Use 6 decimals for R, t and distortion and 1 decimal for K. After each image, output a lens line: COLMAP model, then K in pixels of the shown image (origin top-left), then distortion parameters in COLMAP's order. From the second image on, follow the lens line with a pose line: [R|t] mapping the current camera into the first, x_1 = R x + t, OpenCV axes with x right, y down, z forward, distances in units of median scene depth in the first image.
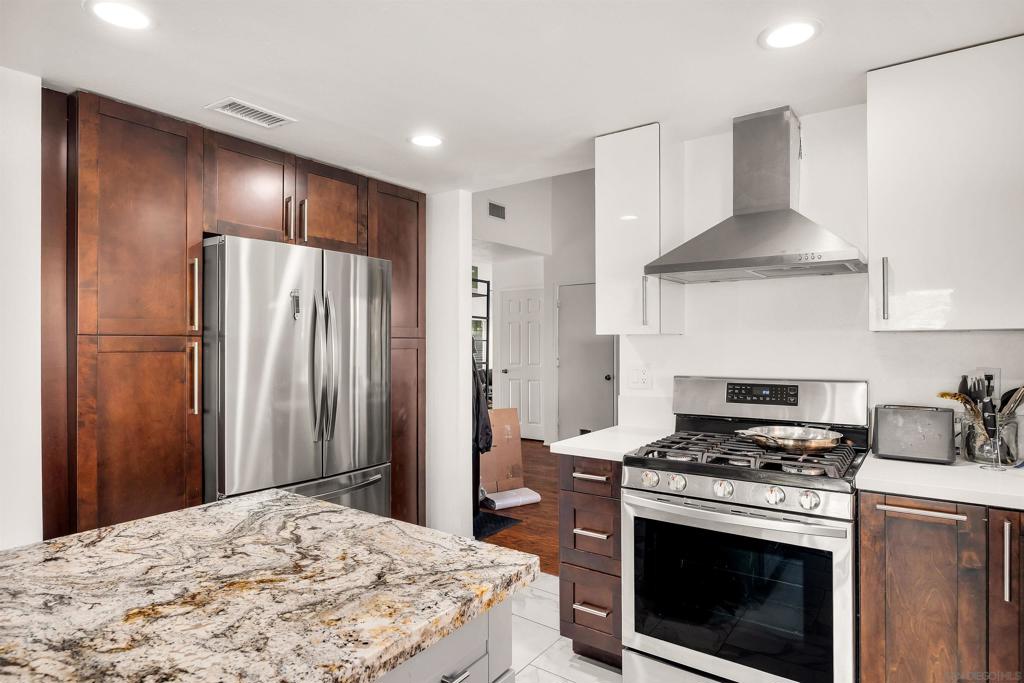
lens RADIAL K [[571.3, 0, 518.2], [0, 571.3, 347.0], [0, 0, 1]] dist [-0.008710, -0.000893]
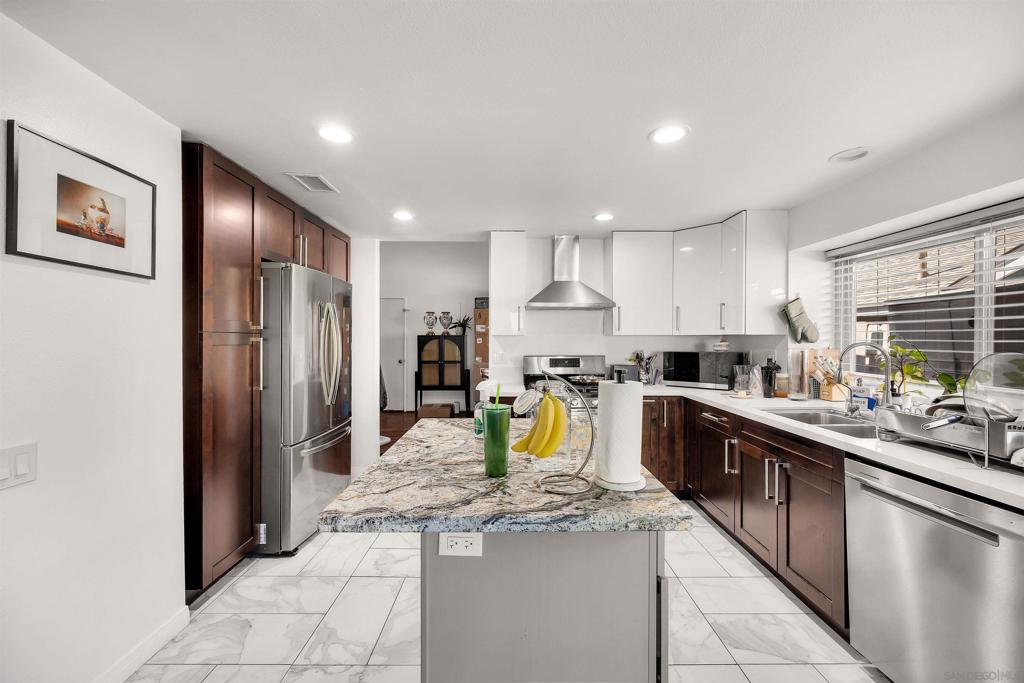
lens RADIAL K [[407.6, 0, 514.6], [0, 407.6, 344.1], [0, 0, 1]] dist [0.002443, 0.000275]
pose [[0.801750, -0.002738, 0.597653, -0.820948], [-0.000631, 0.999985, 0.005427, 0.001176], [-0.597659, -0.004728, 0.801736, -0.191882]]
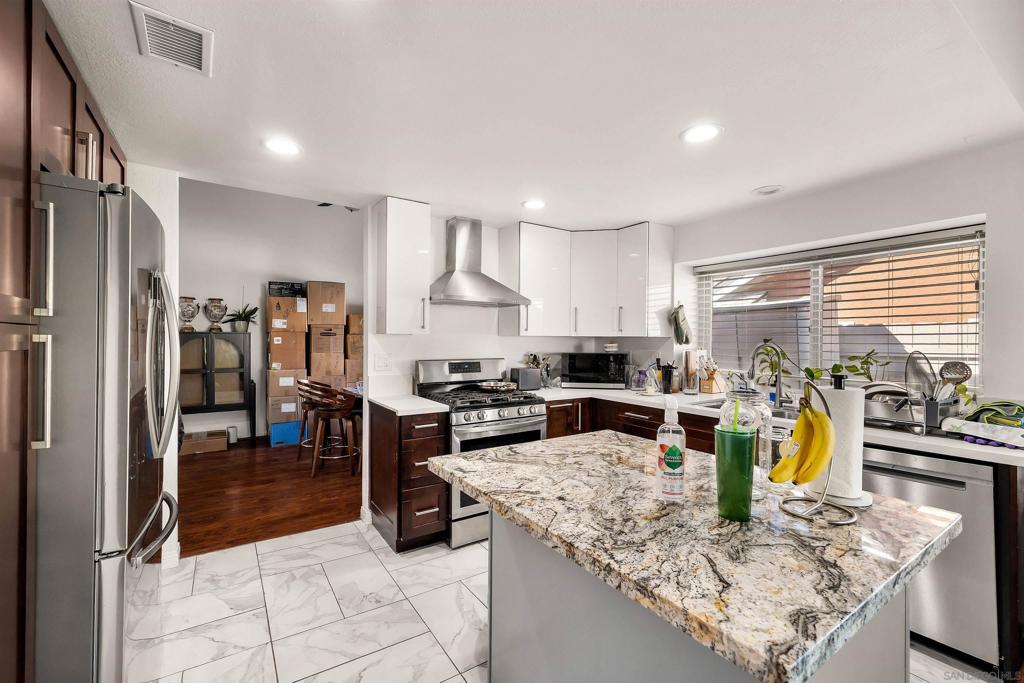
lens RADIAL K [[434.5, 0, 519.8], [0, 434.5, 345.2], [0, 0, 1]] dist [0.005089, -0.000108]
pose [[0.333304, -0.005156, 0.942805, -1.050958], [-0.003267, 0.999973, 0.006624, -0.001925], [-0.942814, -0.005288, 0.333278, 0.423698]]
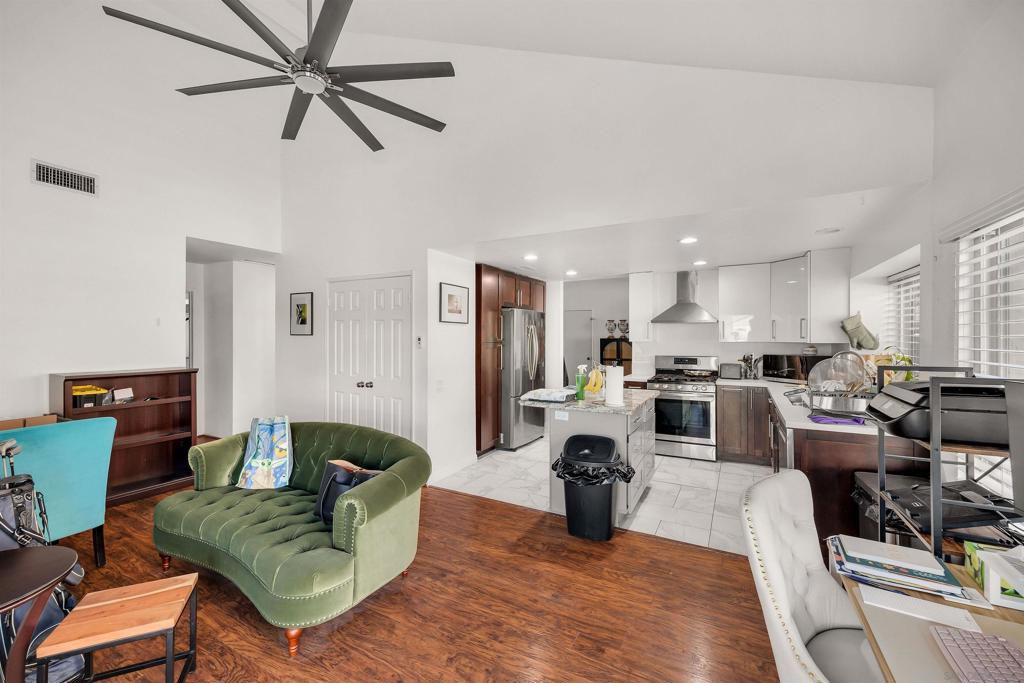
lens RADIAL K [[434.5, 0, 512.8], [0, 434.5, 342.0], [0, 0, 1]] dist [0.005089, -0.000108]
pose [[0.990972, -0.000917, 0.134064, -0.996263], [-0.000110, 0.999971, 0.007656, -0.048657], [-0.134067, -0.007601, 0.990943, -1.479343]]
